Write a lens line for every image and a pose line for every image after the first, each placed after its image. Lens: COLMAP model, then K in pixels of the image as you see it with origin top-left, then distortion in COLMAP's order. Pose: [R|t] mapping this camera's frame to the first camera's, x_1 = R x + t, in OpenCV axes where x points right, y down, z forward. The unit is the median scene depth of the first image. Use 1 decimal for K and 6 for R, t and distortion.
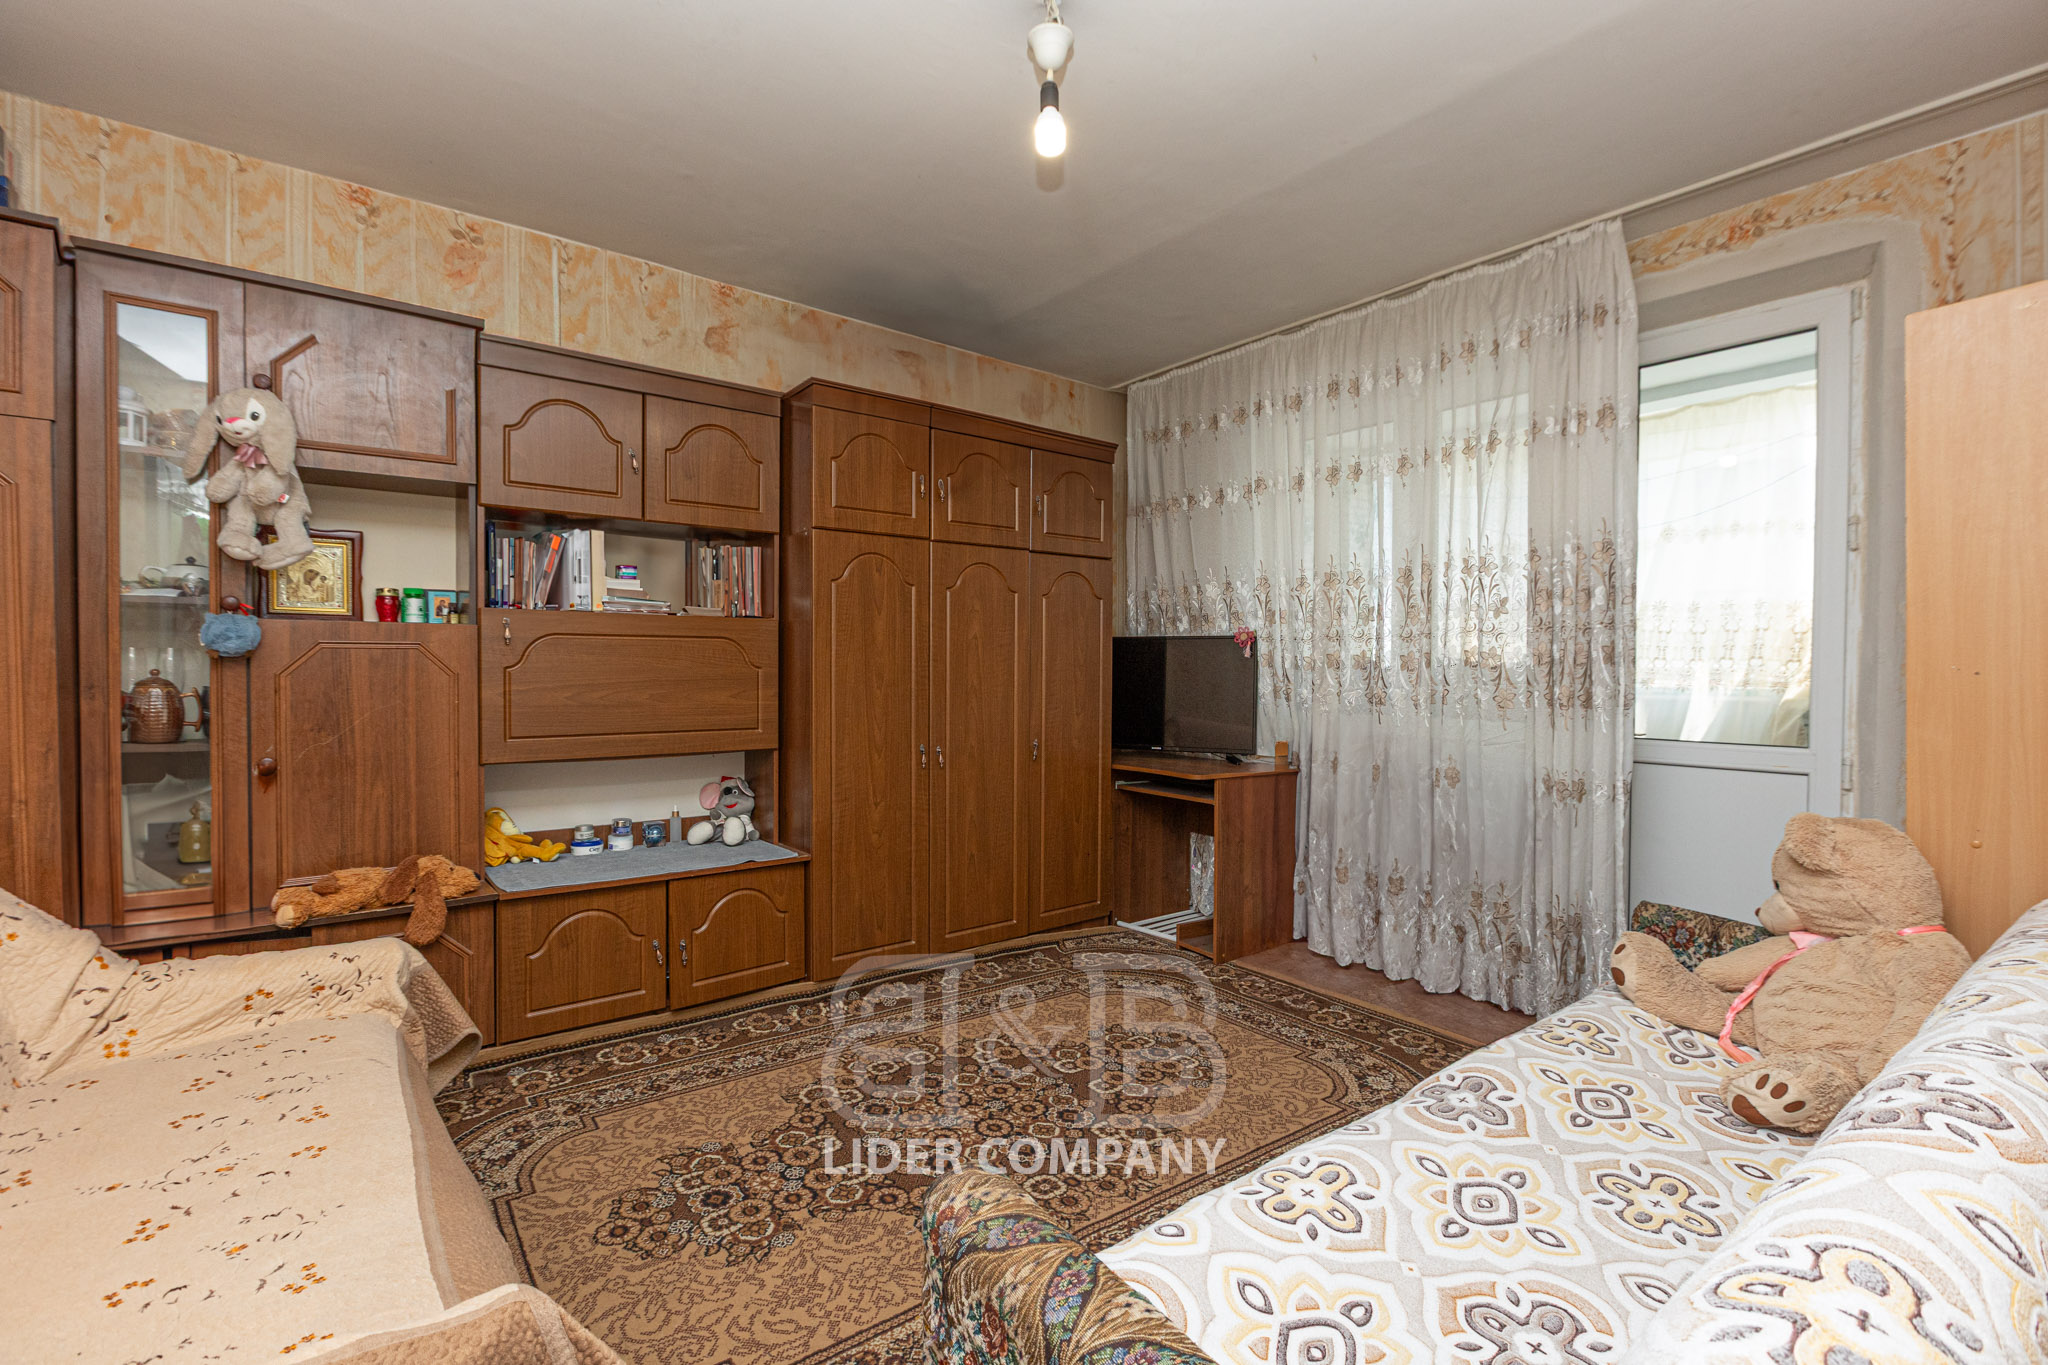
lens RADIAL K [[902.2, 0, 1031.3], [0, 902.2, 678.9], [0, 0, 1]] dist [-0.011030, -0.000217]
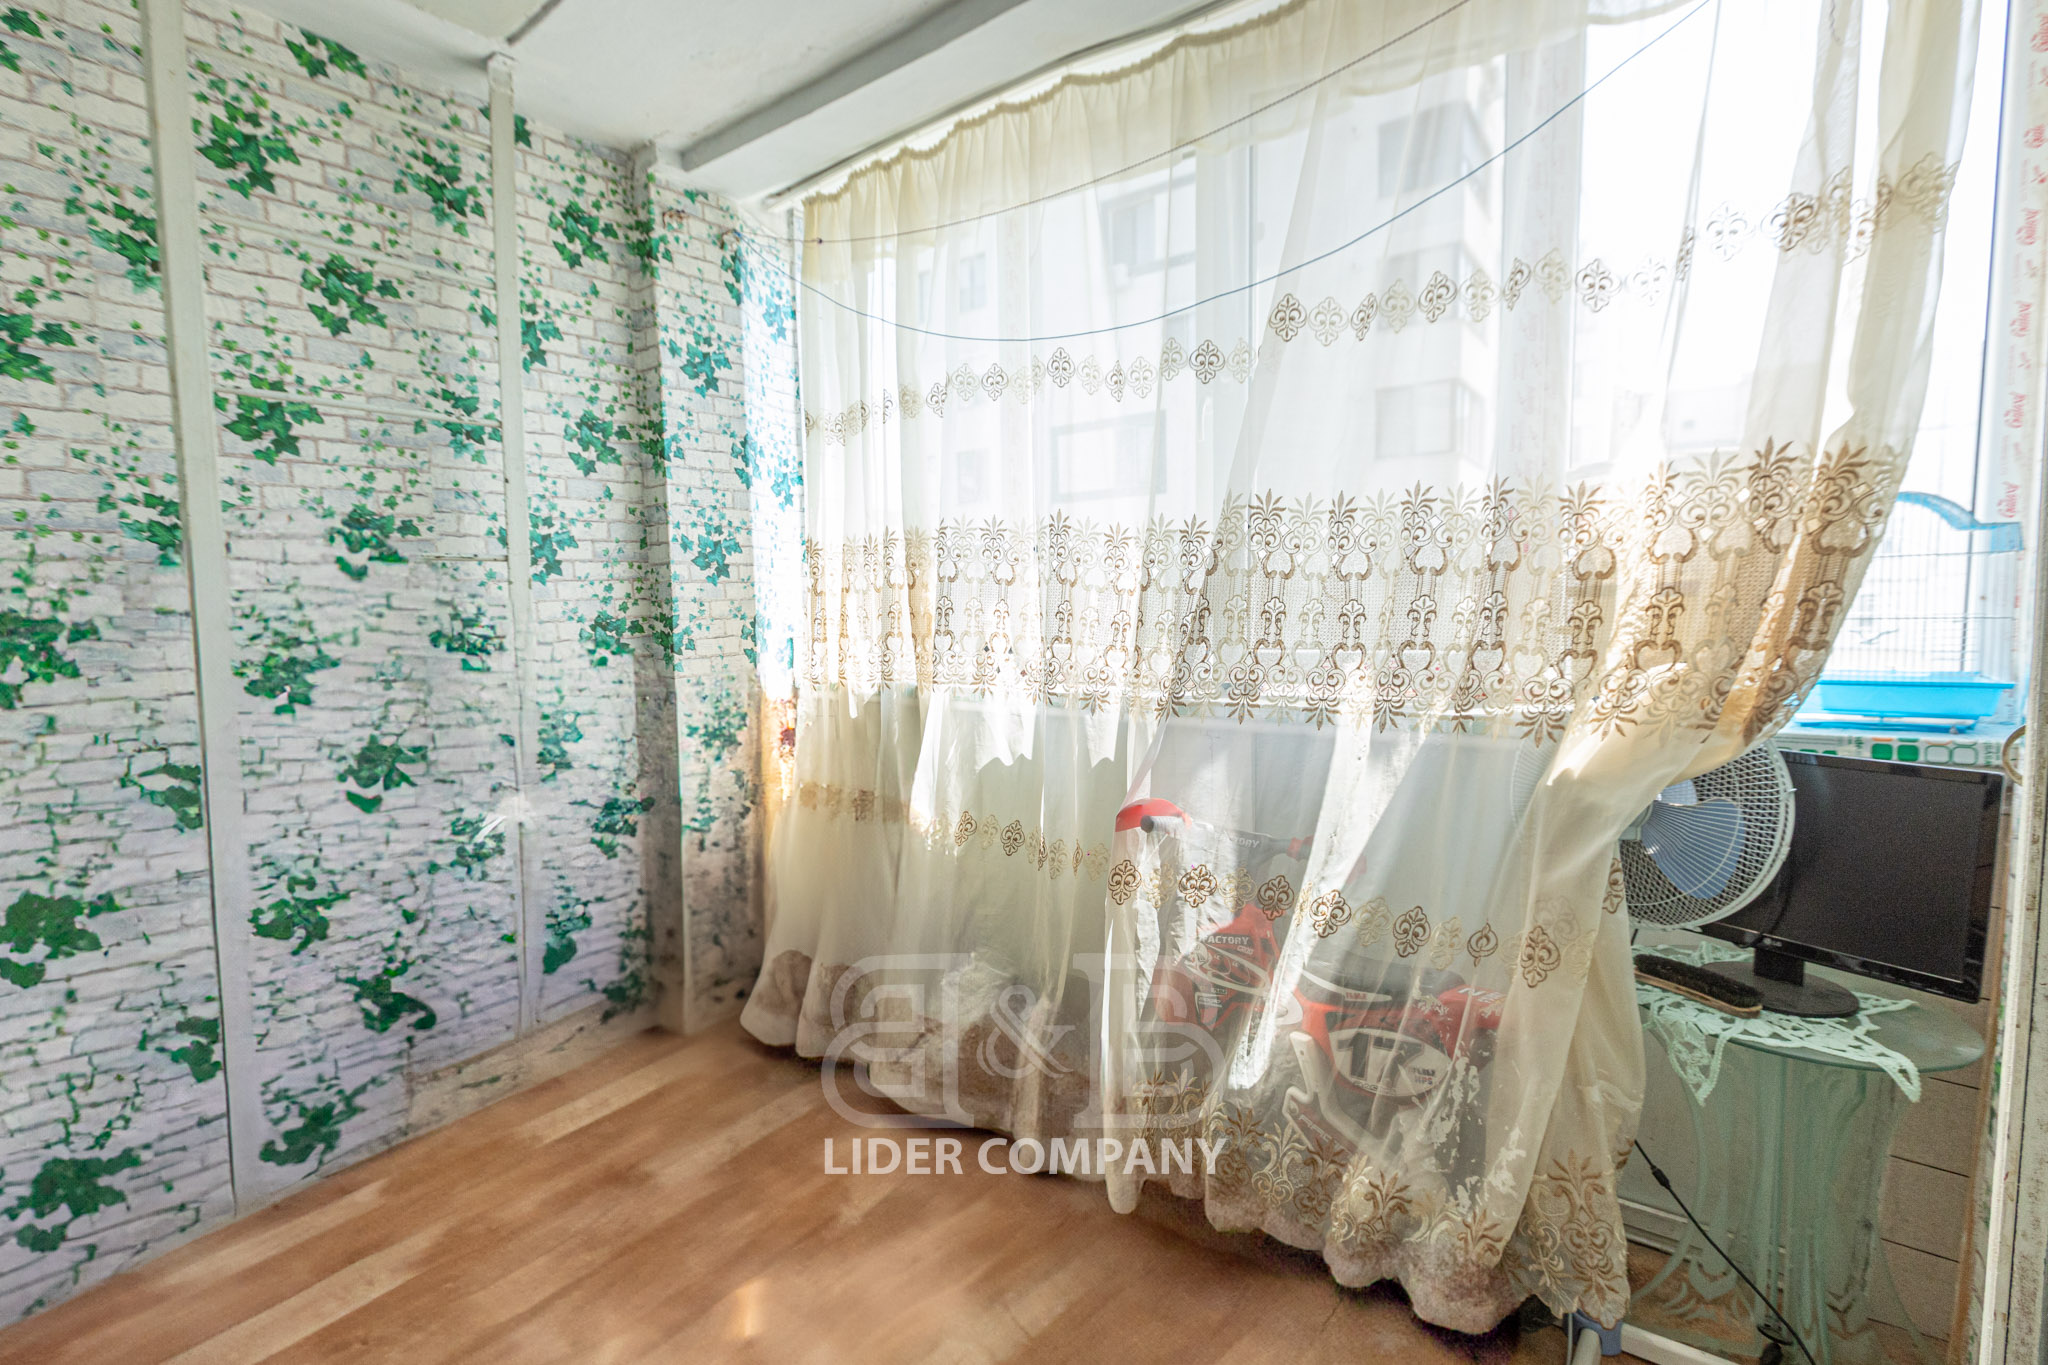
lens RADIAL K [[902.2, 0, 1031.3], [0, 902.2, 678.9], [0, 0, 1]] dist [-0.011030, -0.000217]
pose [[0.965704, -0.025504, 0.258388, 0.234371], [0.010467, 0.998179, 0.059407, -0.014586], [-0.259433, -0.054665, 0.964213, 0.304012]]
